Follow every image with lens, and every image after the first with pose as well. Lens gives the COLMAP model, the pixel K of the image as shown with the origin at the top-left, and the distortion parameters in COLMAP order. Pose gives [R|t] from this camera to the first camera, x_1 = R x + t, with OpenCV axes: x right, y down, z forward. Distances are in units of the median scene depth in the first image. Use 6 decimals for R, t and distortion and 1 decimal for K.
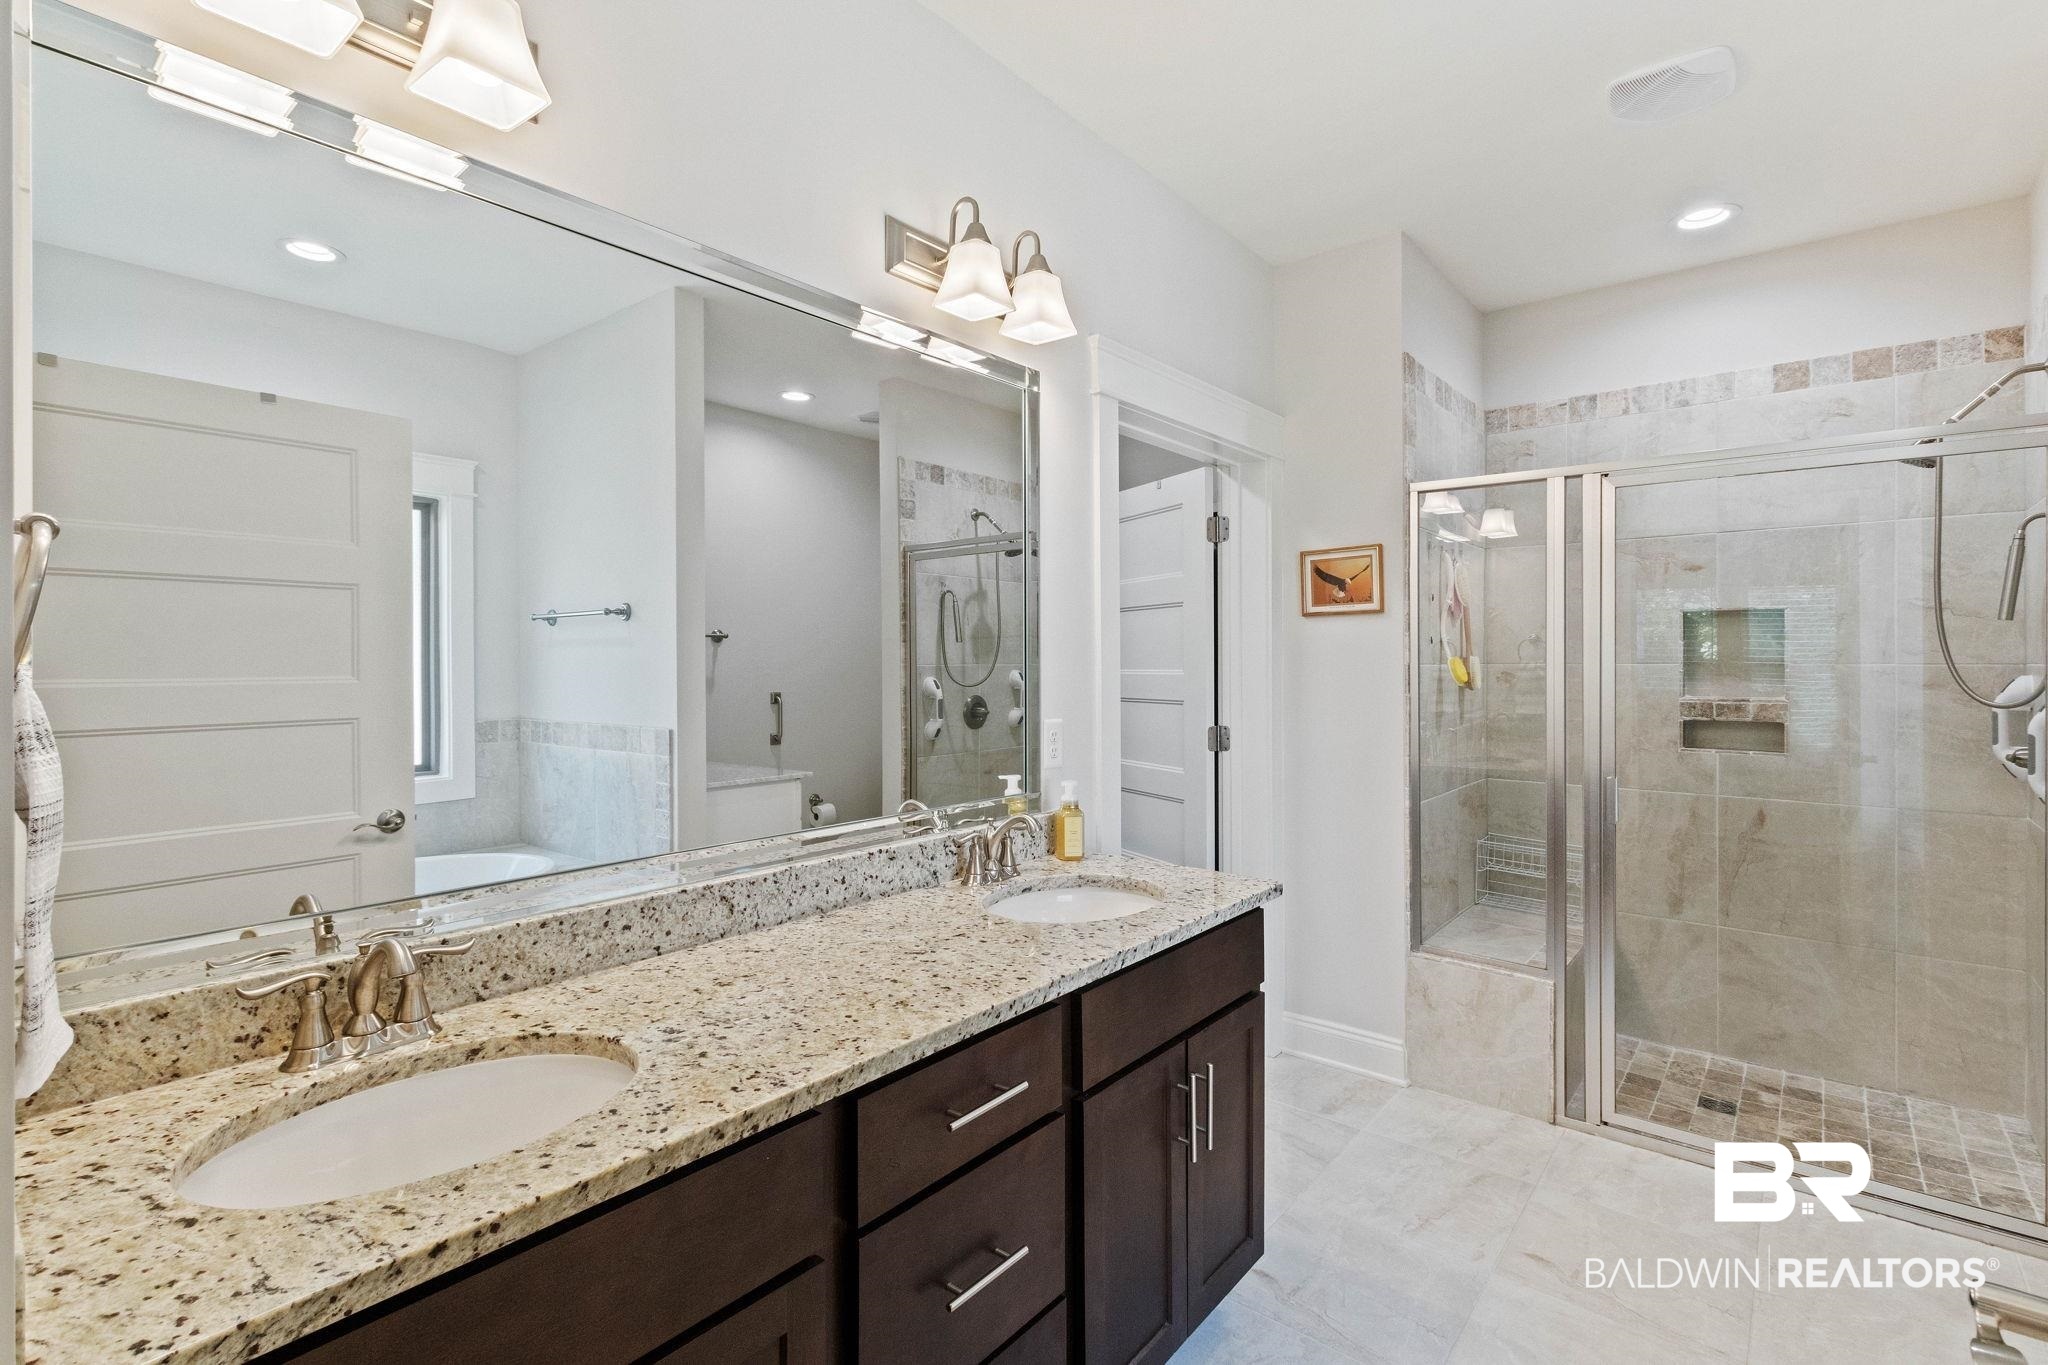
lens RADIAL K [[961.3, 0, 1022.4], [0, 961.3, 659.4], [0, 0, 1]] dist [0.004008, -0.001009]
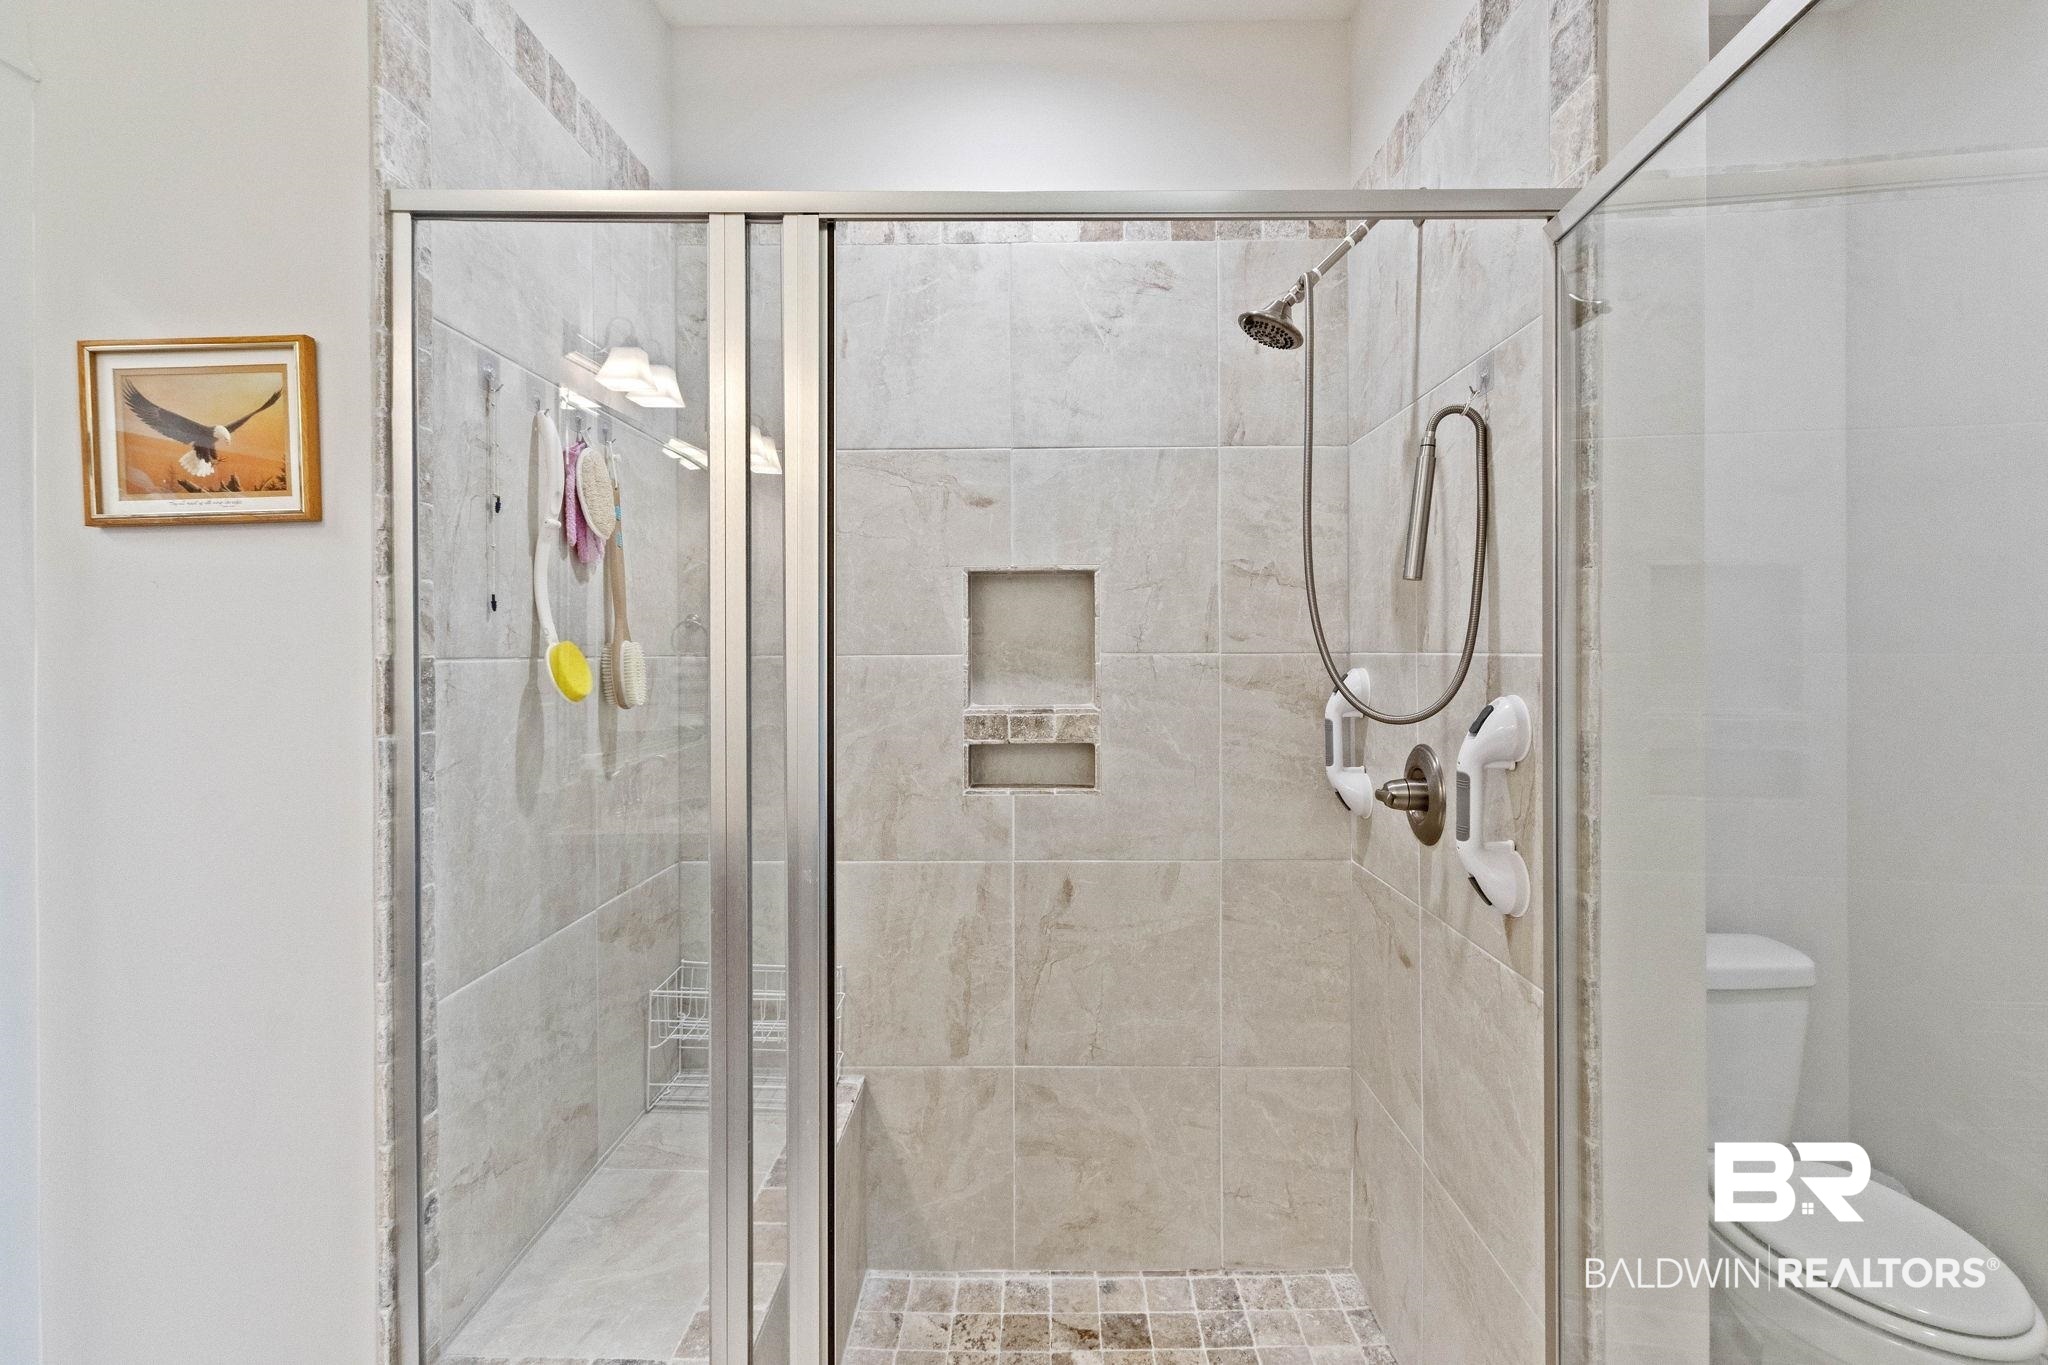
lens RADIAL K [[961.3, 0, 1001.5], [0, 961.3, 647.7], [0, 0, 1]] dist [0.004008, -0.001009]
pose [[0.798406, -0.001006, 0.602119, 0.340664], [0.002788, 0.999994, -0.002026, 0.001693], [-0.602113, 0.003297, 0.798404, 0.508074]]
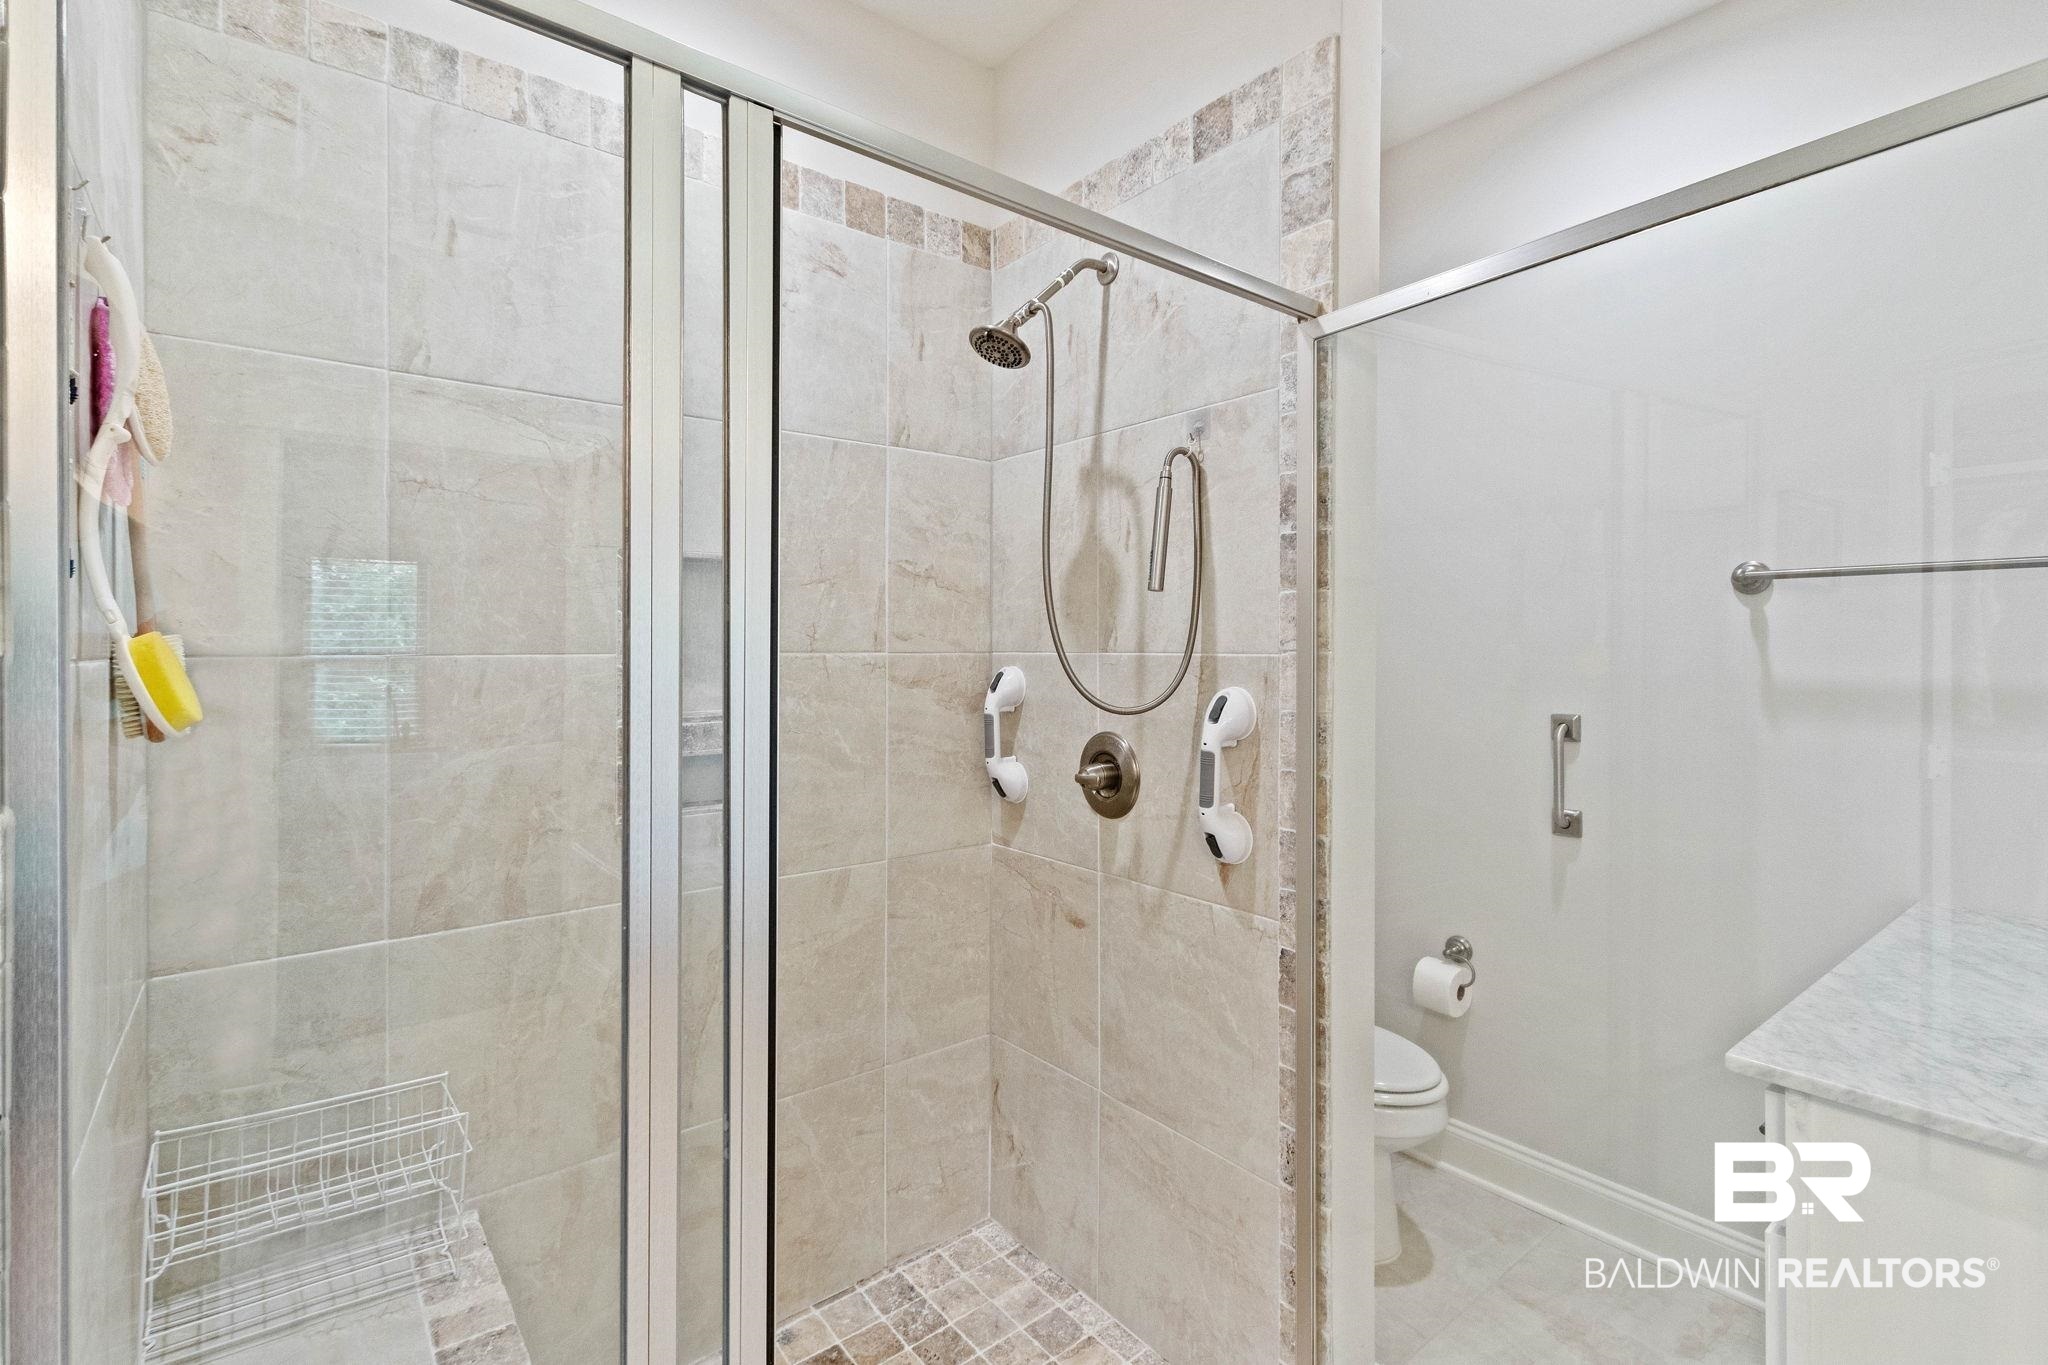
lens RADIAL K [[961.3, 0, 1064.4], [0, 961.3, 648.4], [0, 0, 1]] dist [0.004008, -0.001009]
pose [[0.216805, 0.000478, 0.976215, 0.240906], [-0.002202, 0.999998, -0.000001, 0.001283], [-0.976212, -0.002149, 0.216806, 0.681881]]
